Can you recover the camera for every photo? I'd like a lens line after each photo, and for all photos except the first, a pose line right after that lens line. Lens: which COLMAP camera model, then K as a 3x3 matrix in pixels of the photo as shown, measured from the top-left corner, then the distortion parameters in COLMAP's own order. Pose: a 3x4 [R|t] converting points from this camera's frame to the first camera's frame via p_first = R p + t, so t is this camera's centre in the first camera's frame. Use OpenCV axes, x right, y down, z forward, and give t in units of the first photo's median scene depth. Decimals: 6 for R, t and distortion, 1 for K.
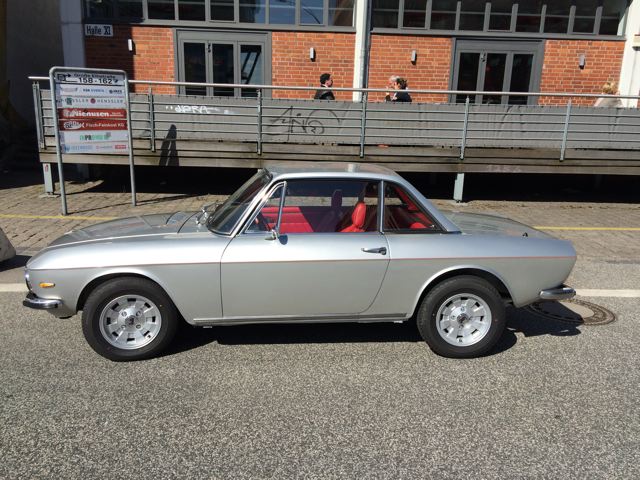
lens RADIAL K [[541.4, 0, 335.5], [0, 541.4, 253.5], [0, 0, 1]] dist [0.061574, -0.074397]
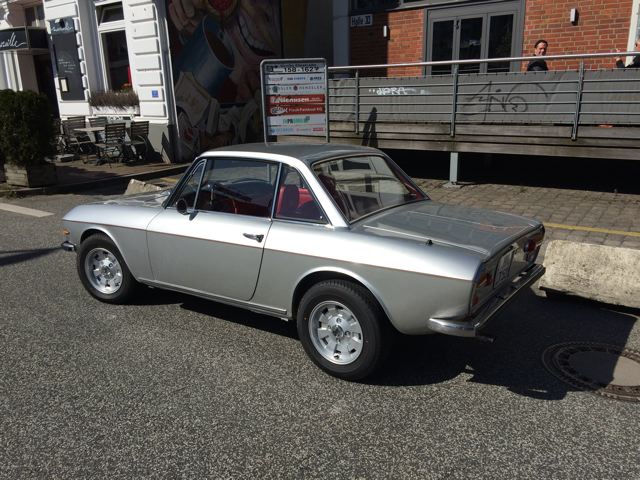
lens RADIAL K [[541.4, 0, 300.0], [0, 541.4, 255.2], [0, 0, 1]] dist [0.061574, -0.074397]
pose [[0.777712, 0.140662, -0.612681, 0.257569], [-0.121736, 0.989894, 0.072737, -0.018676], [0.616721, 0.018016, 0.786976, 0.114894]]
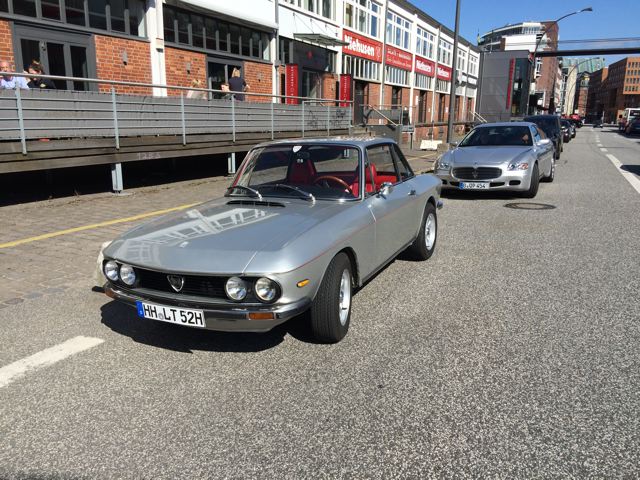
lens RADIAL K [[541.4, 0, 320.9], [0, 541.4, 238.6], [0, 0, 1]] dist [0.061574, -0.074397]
pose [[0.495842, -0.213712, 0.841705, -0.465096], [0.222949, 0.968087, 0.114463, -0.044442], [-0.839306, 0.130902, 0.527665, 0.168377]]
